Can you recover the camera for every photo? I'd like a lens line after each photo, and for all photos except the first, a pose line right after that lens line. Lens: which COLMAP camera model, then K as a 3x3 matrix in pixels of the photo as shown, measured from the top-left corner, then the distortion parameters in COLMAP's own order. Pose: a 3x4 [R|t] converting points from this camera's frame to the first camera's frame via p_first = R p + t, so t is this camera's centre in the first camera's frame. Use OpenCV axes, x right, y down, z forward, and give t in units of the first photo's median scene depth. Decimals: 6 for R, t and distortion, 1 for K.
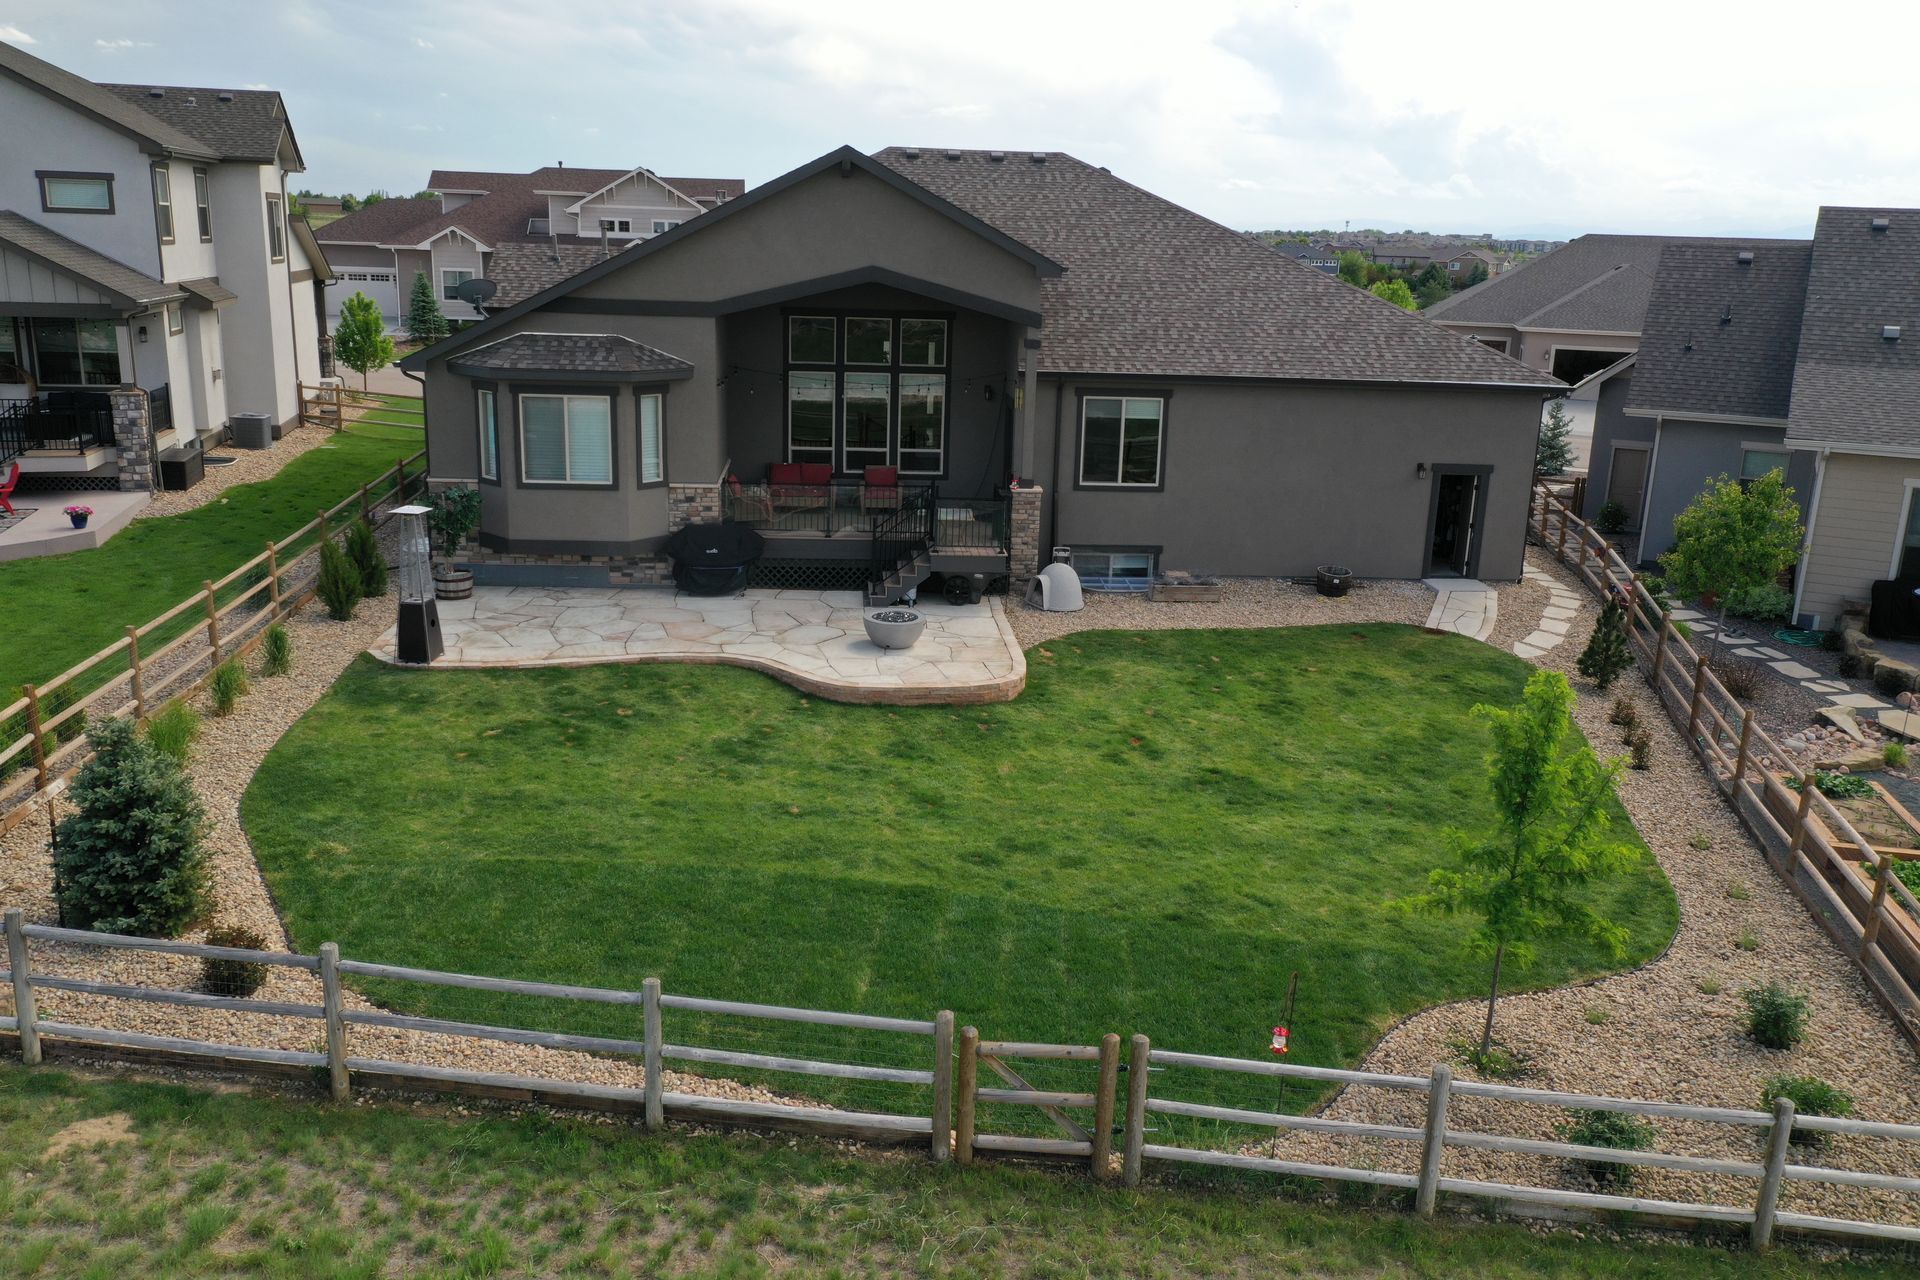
lens RADIAL K [[1500.7, 0, 961.0], [0, 1500.7, 640.8], [0, 0, 1]] dist [-0.018942, 0.016459]
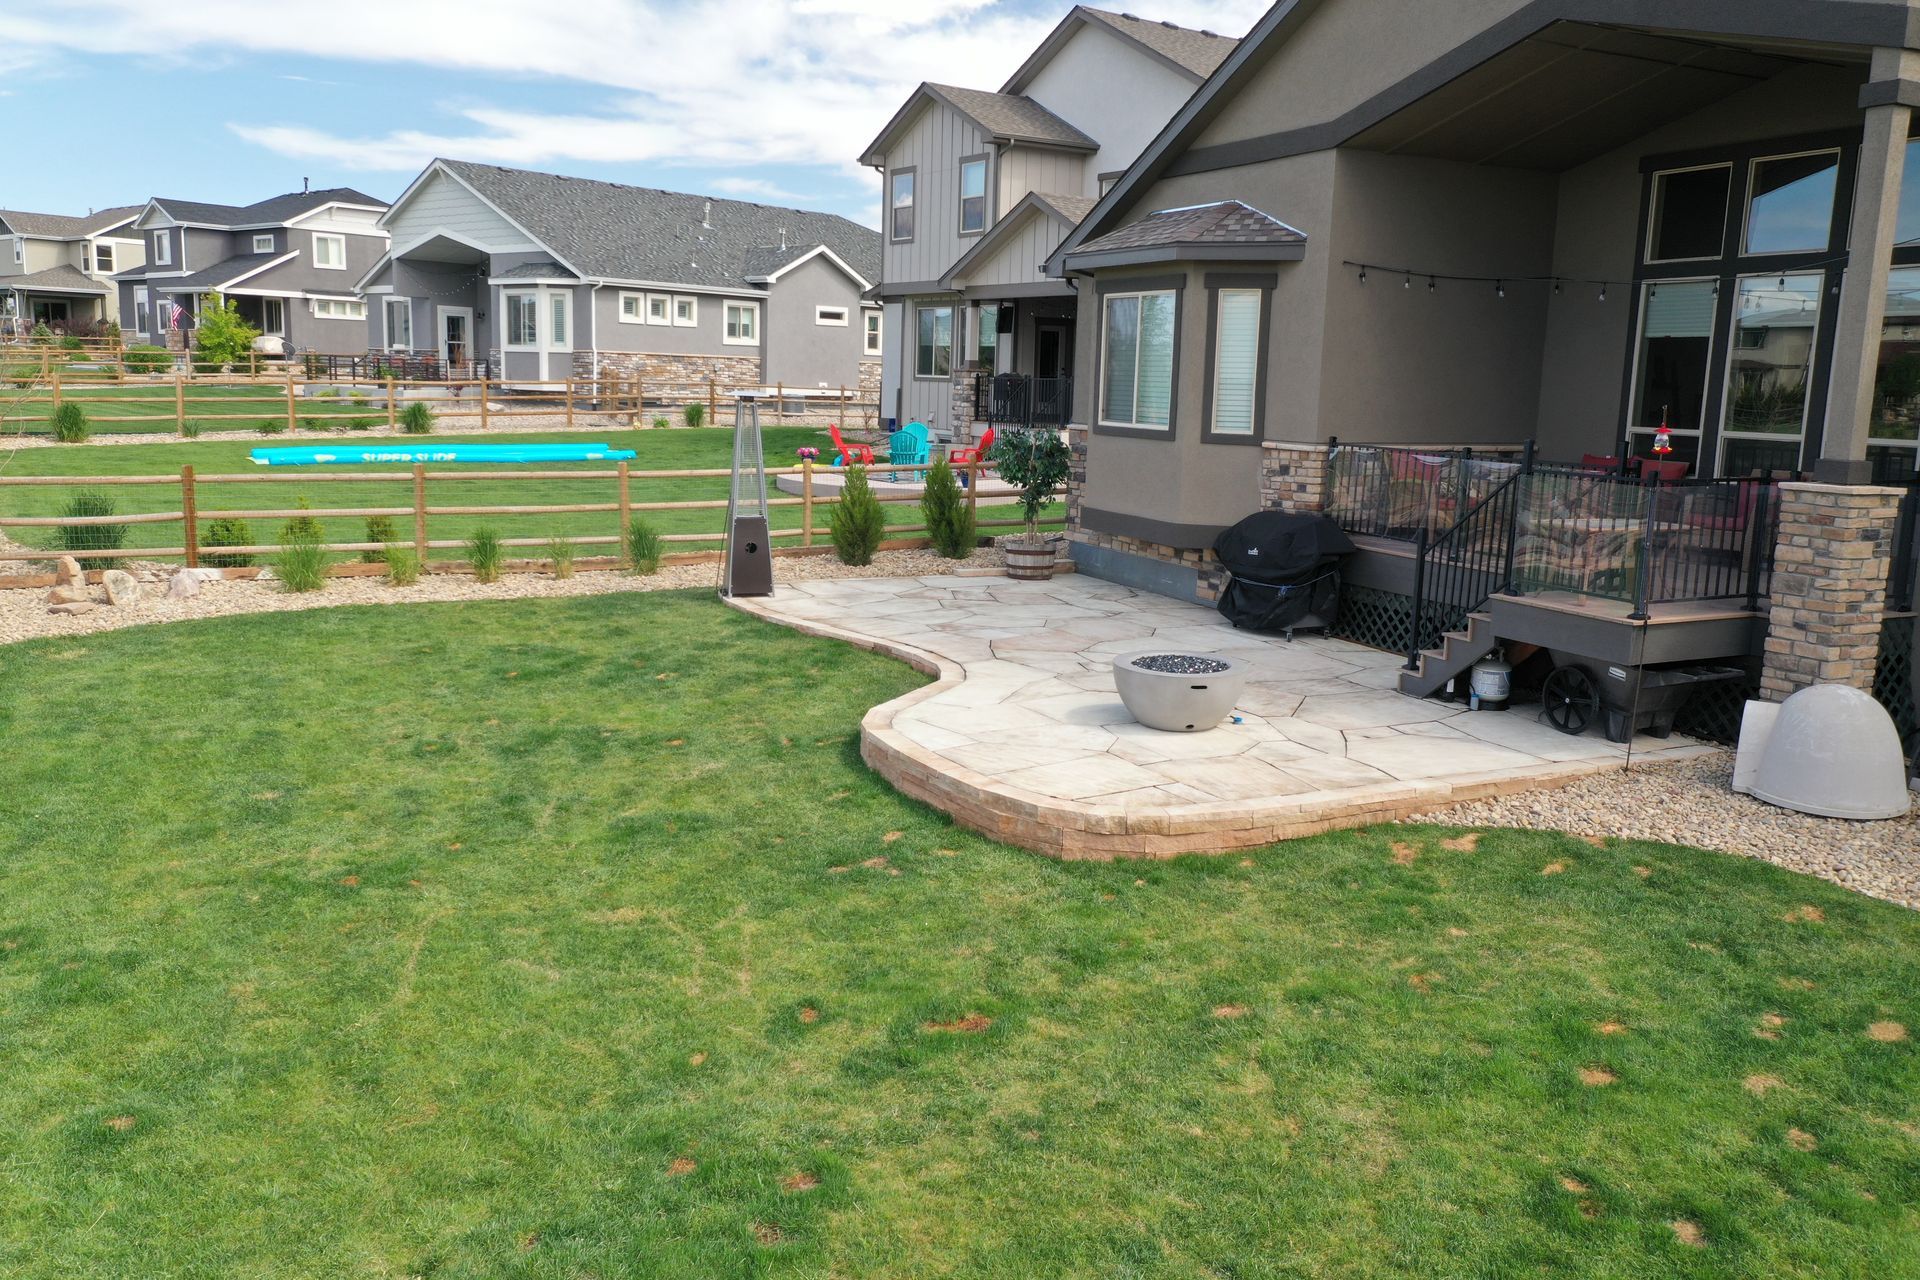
lens RADIAL K [[1500.7, 0, 962.3], [0, 1500.7, 634.1], [0, 0, 1]] dist [-0.018942, 0.016459]
pose [[0.359085, 0.135056, -0.923481, 0.332614], [-0.257663, 0.965365, 0.040992, -0.024269], [0.897033, 0.223227, 0.381447, 0.690780]]
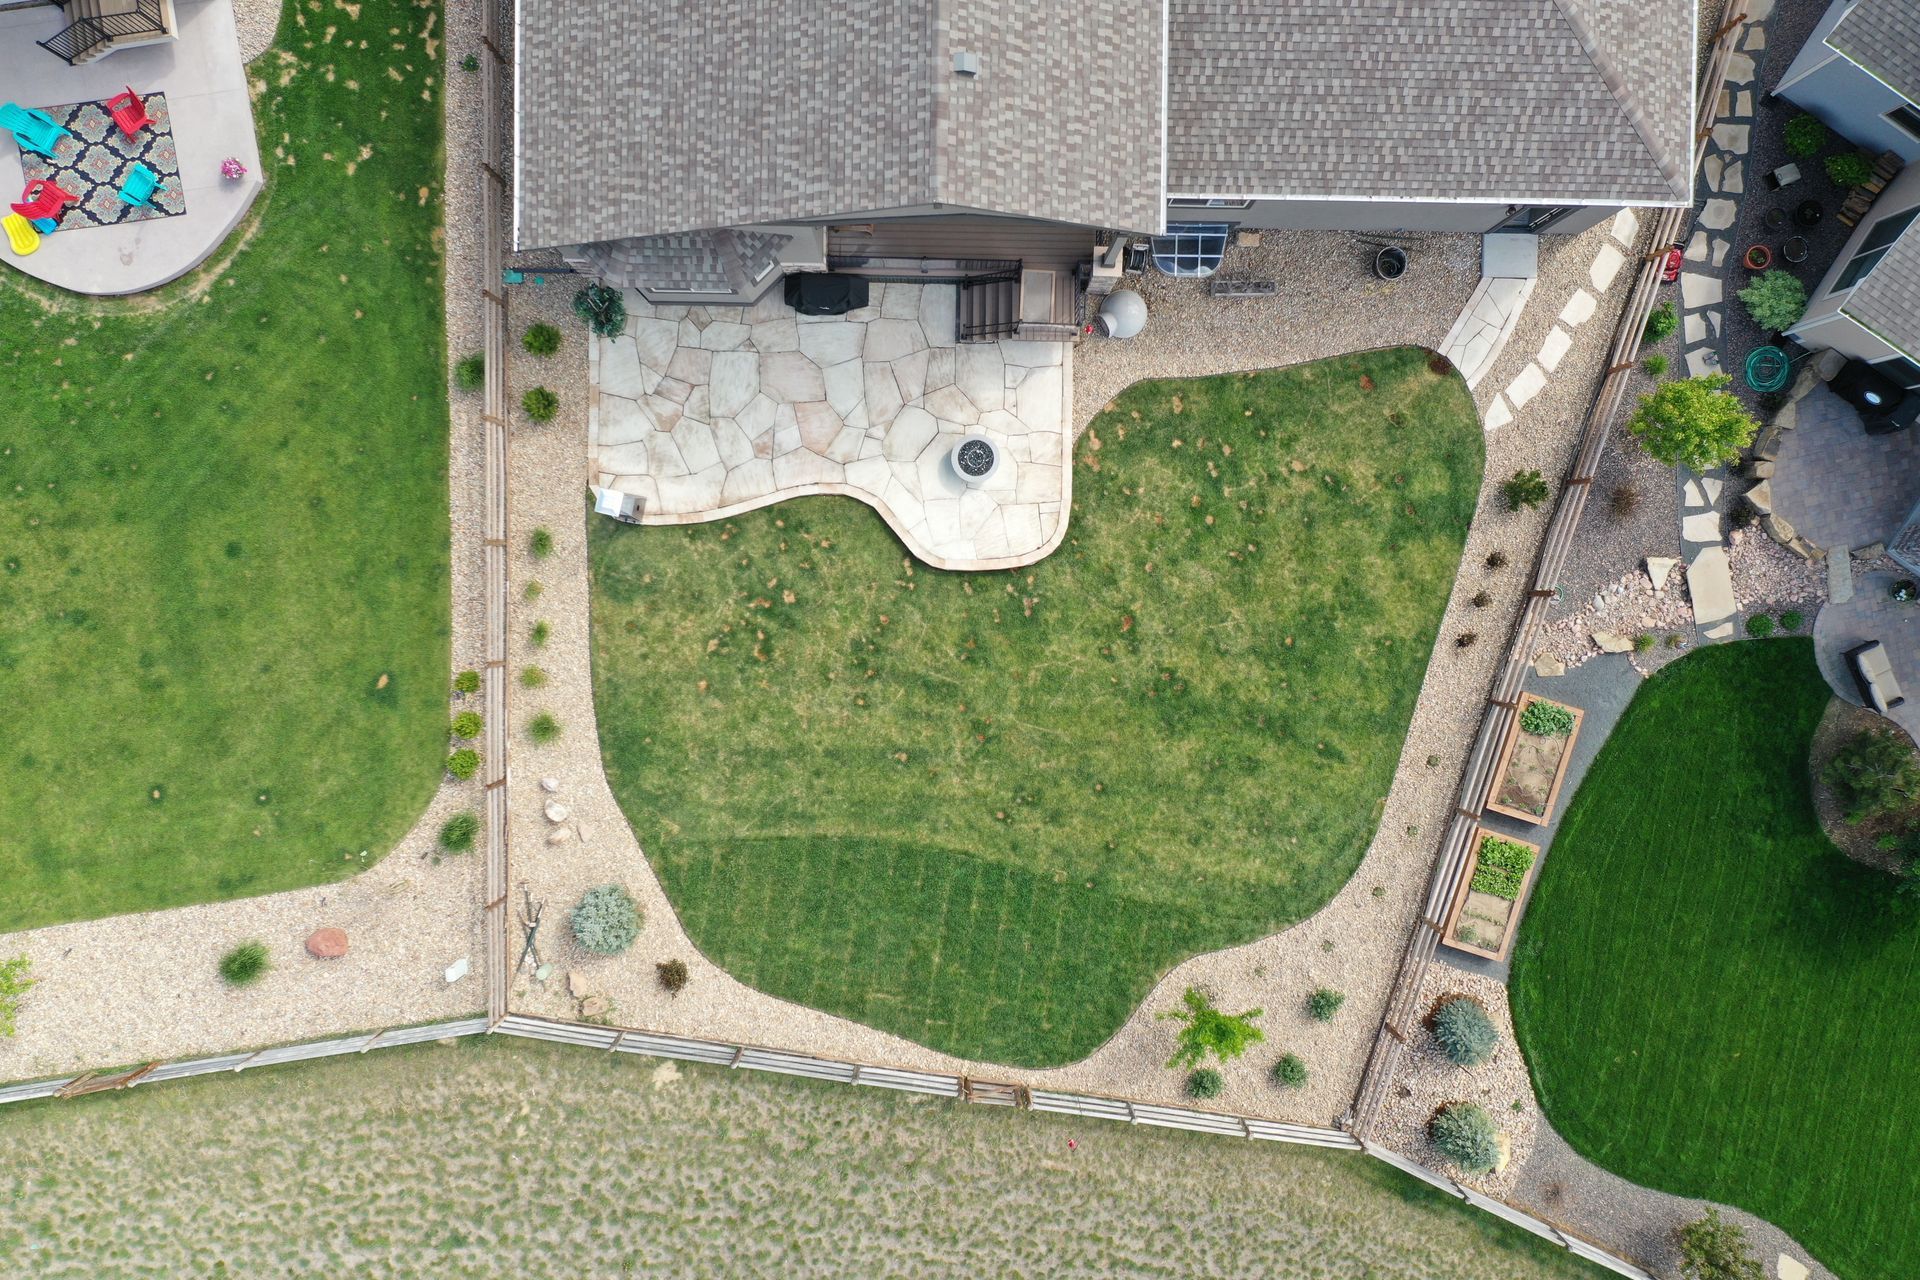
lens RADIAL K [[1500.7, 0, 961.9], [0, 1500.7, 637.5], [0, 0, 1]] dist [-0.018942, 0.016459]
pose [[0.995527, 0.093784, -0.011429, -0.024139], [-0.011145, 0.236701, 0.971519, -1.125890], [0.093818, -0.967046, 0.236687, 0.496195]]
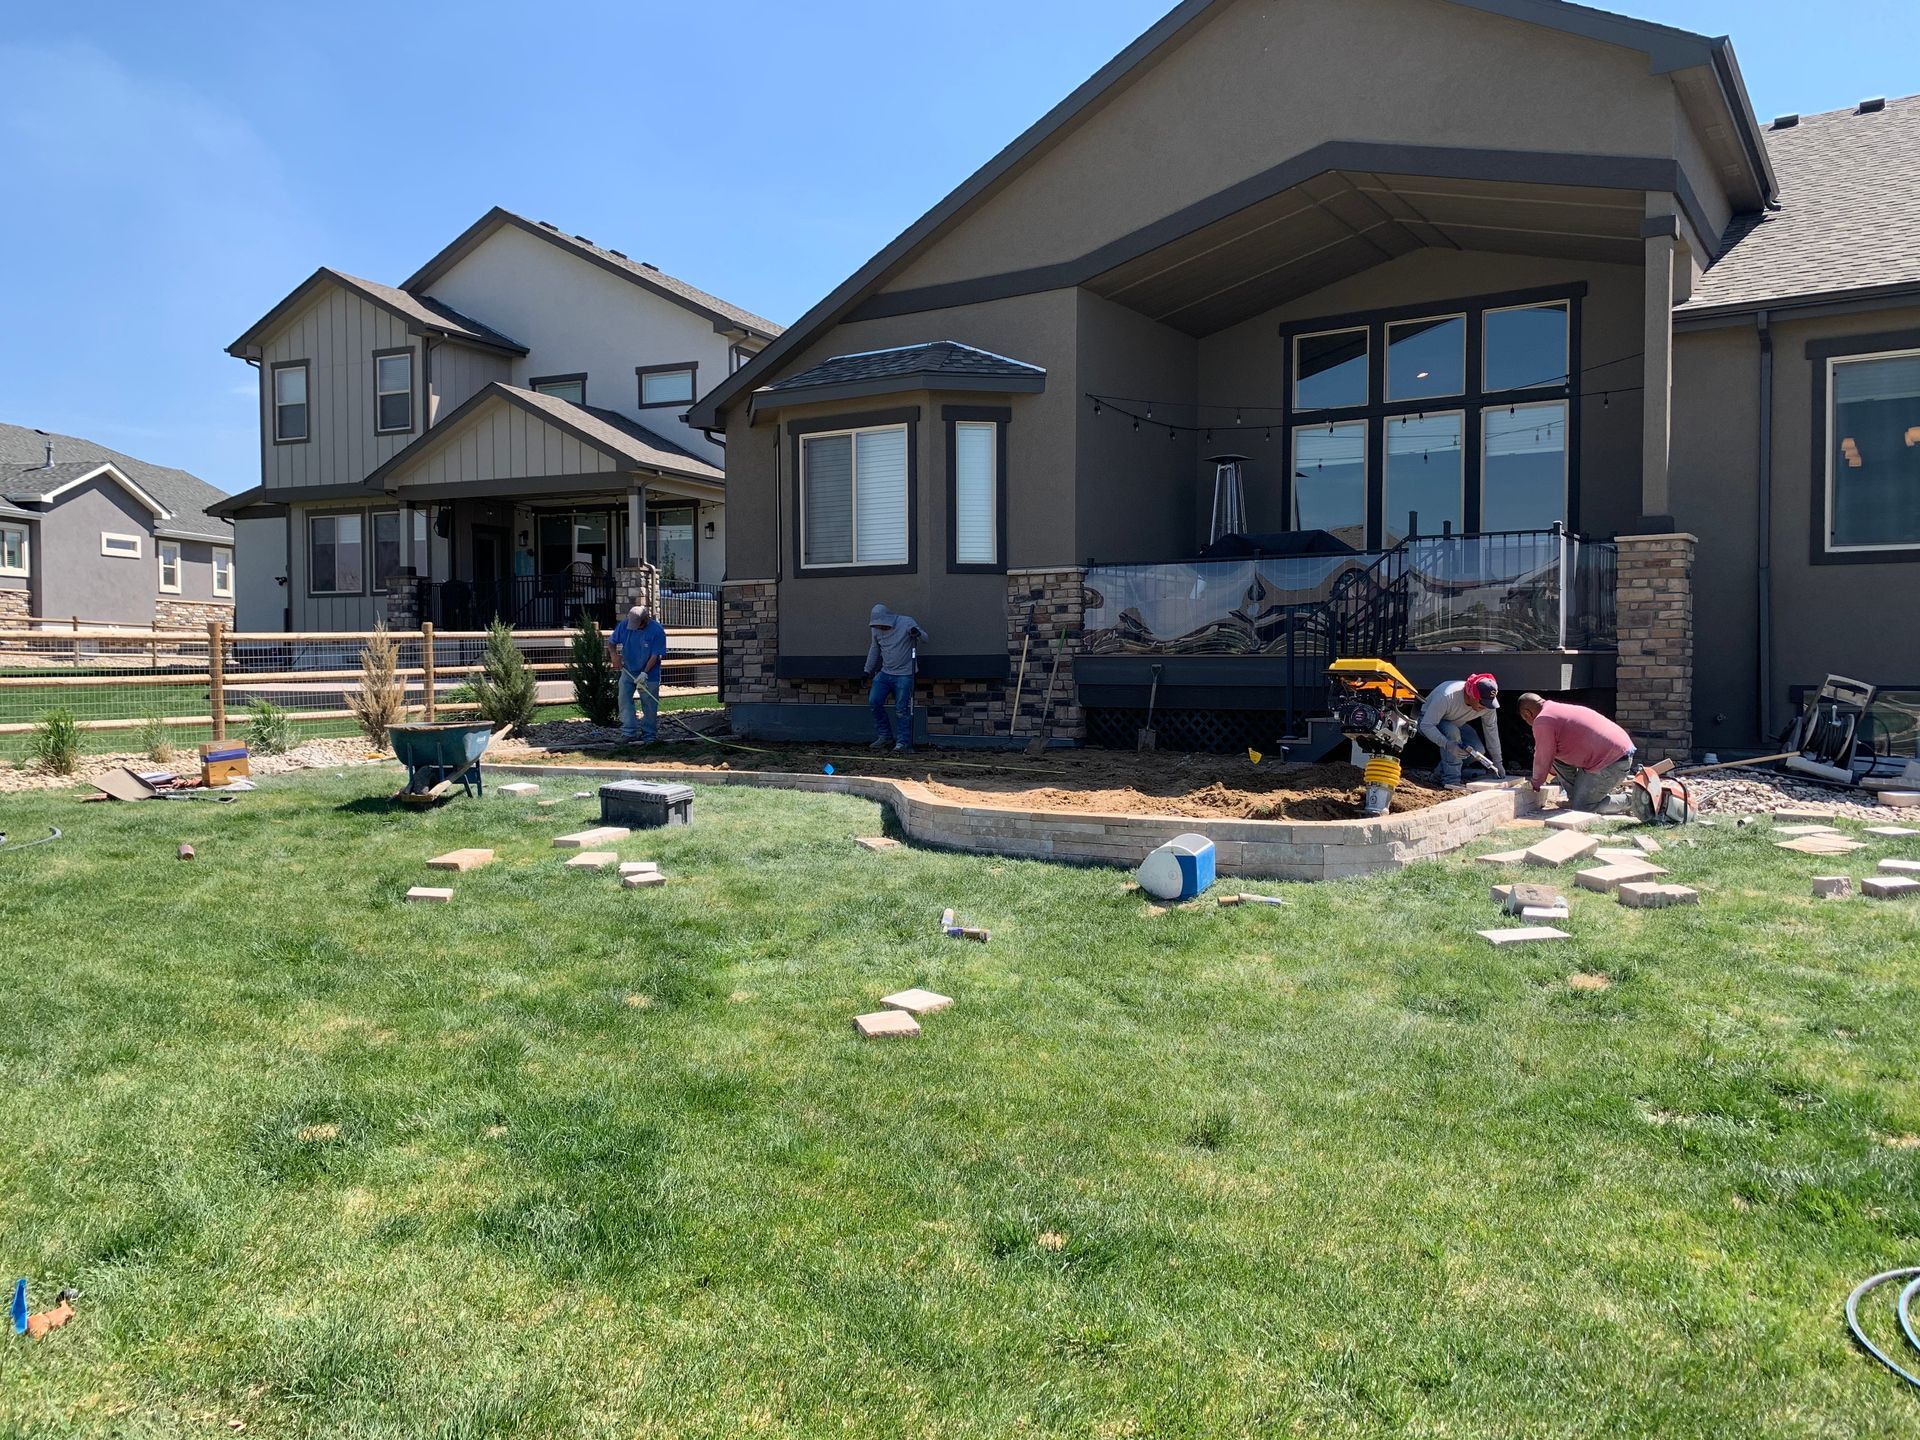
lens RADIAL K [[1477.6, 0, 954.7], [0, 1477.6, 708.9], [0, 0, 1]] dist [0.042474, -0.057530]
pose [[0.780600, -0.016840, -0.624805, 0.168216], [-0.135070, 0.971472, -0.194932, 0.072665], [0.610263, 0.236556, 0.756056, 0.551342]]
